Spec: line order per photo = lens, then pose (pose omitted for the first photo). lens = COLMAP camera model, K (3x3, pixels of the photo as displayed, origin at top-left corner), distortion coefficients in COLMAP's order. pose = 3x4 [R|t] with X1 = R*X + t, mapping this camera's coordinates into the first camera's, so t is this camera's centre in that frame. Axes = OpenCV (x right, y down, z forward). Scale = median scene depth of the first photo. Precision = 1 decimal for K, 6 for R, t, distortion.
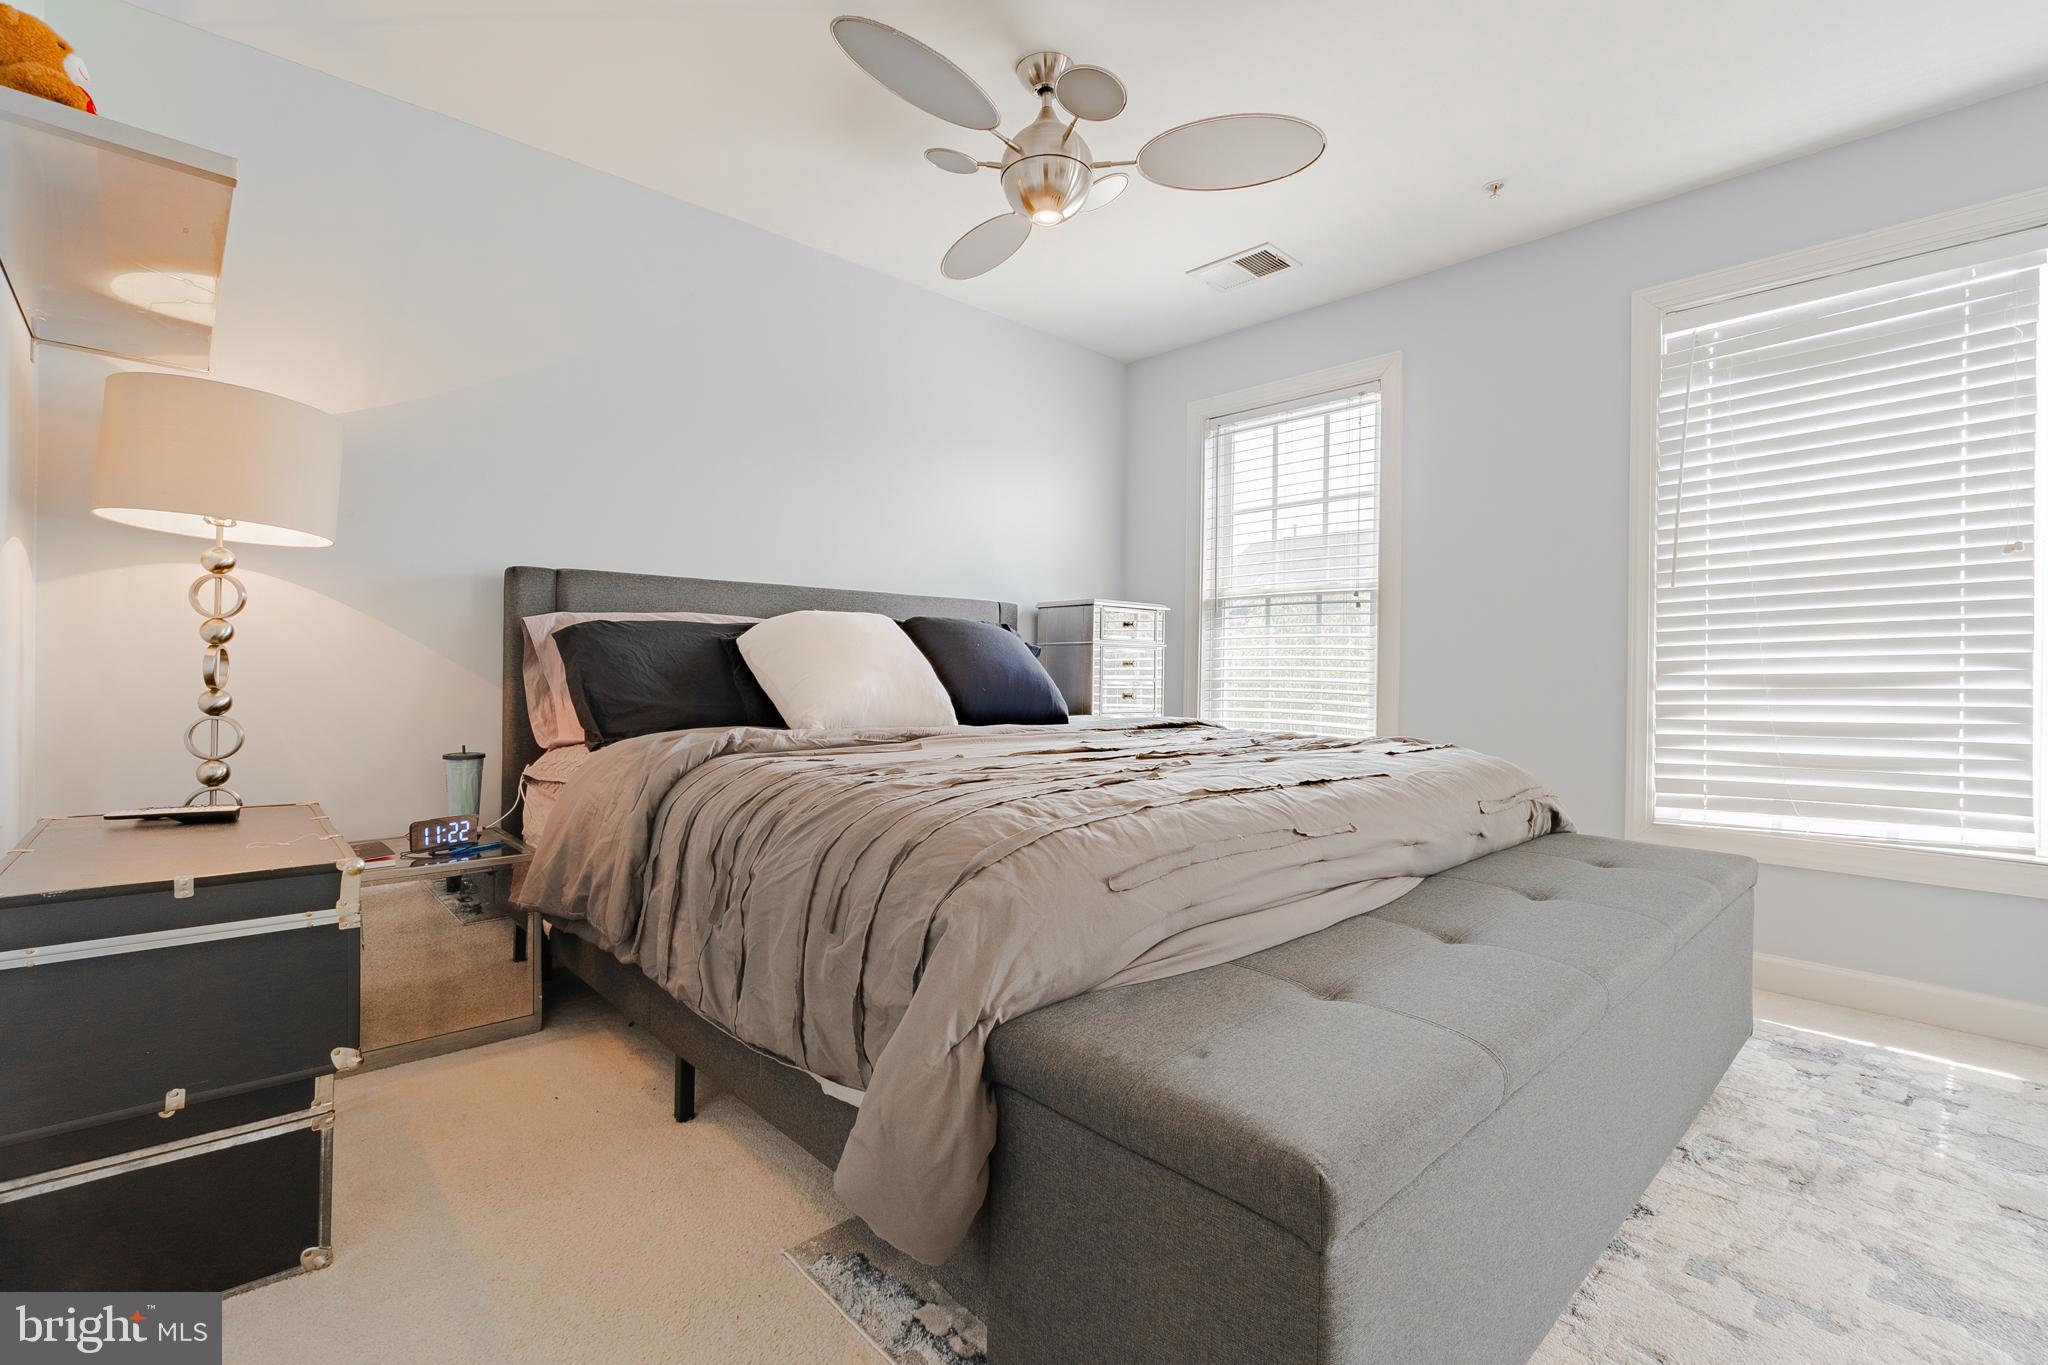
lens RADIAL K [[908.6, 0, 1022.2], [0, 908.6, 661.8], [0, 0, 1]] dist [-0.000575, -0.000106]
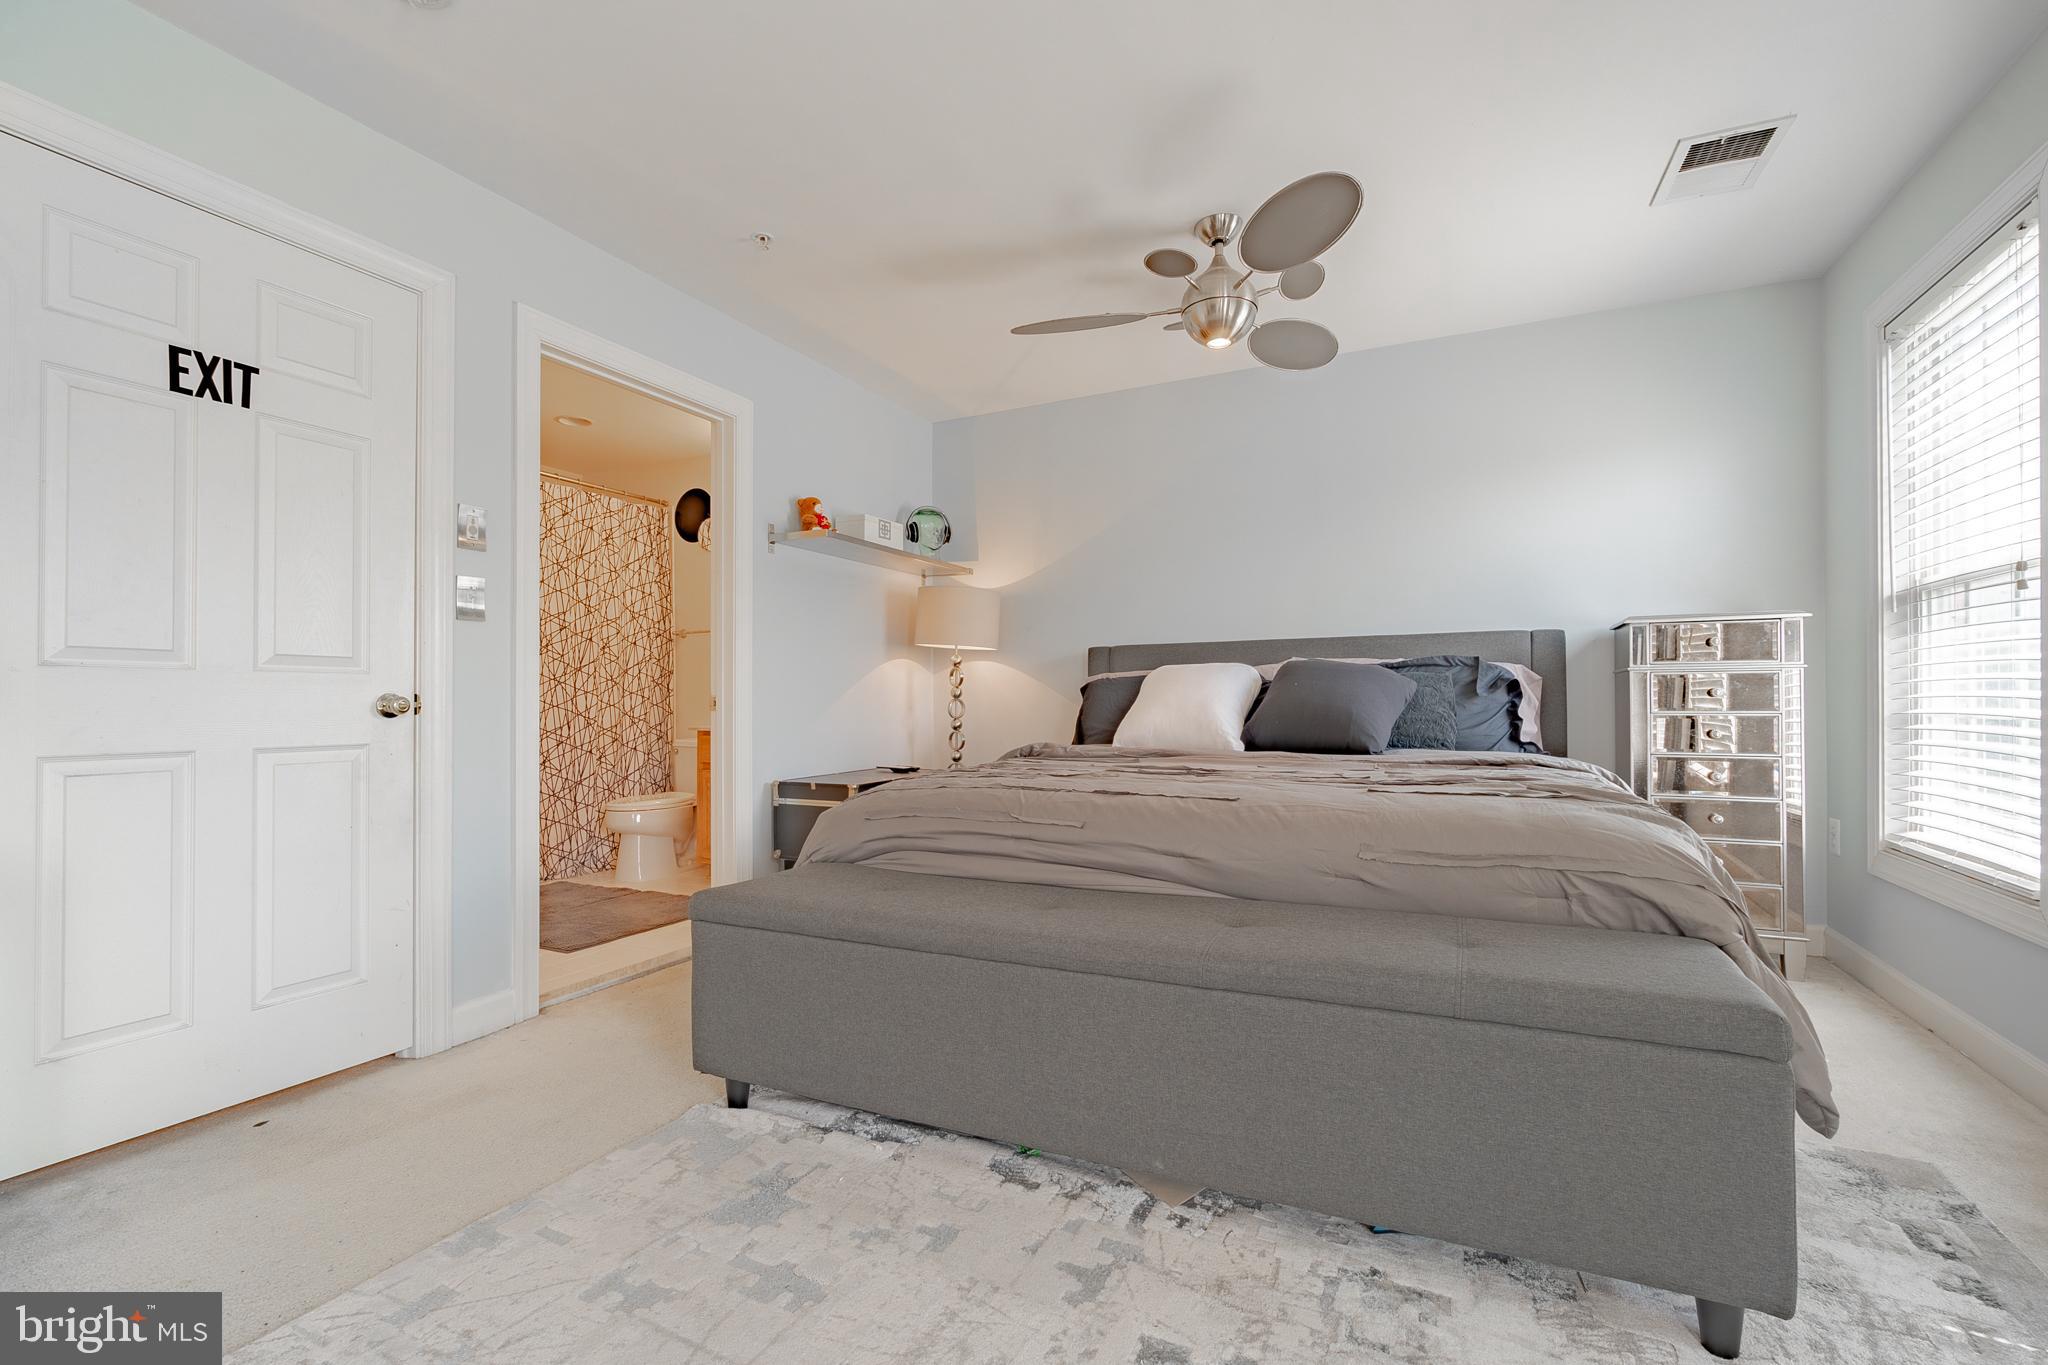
lens RADIAL K [[873.7, 0, 1024.0], [0, 873.7, 682.5], [0, 0, 1]] dist [-0.000531, -0.000192]
pose [[0.378961, -0.034110, -0.924784, 1.010094], [0.019930, 0.999390, -0.028695, 0.005833], [0.925198, -0.007556, 0.379409, 0.293904]]
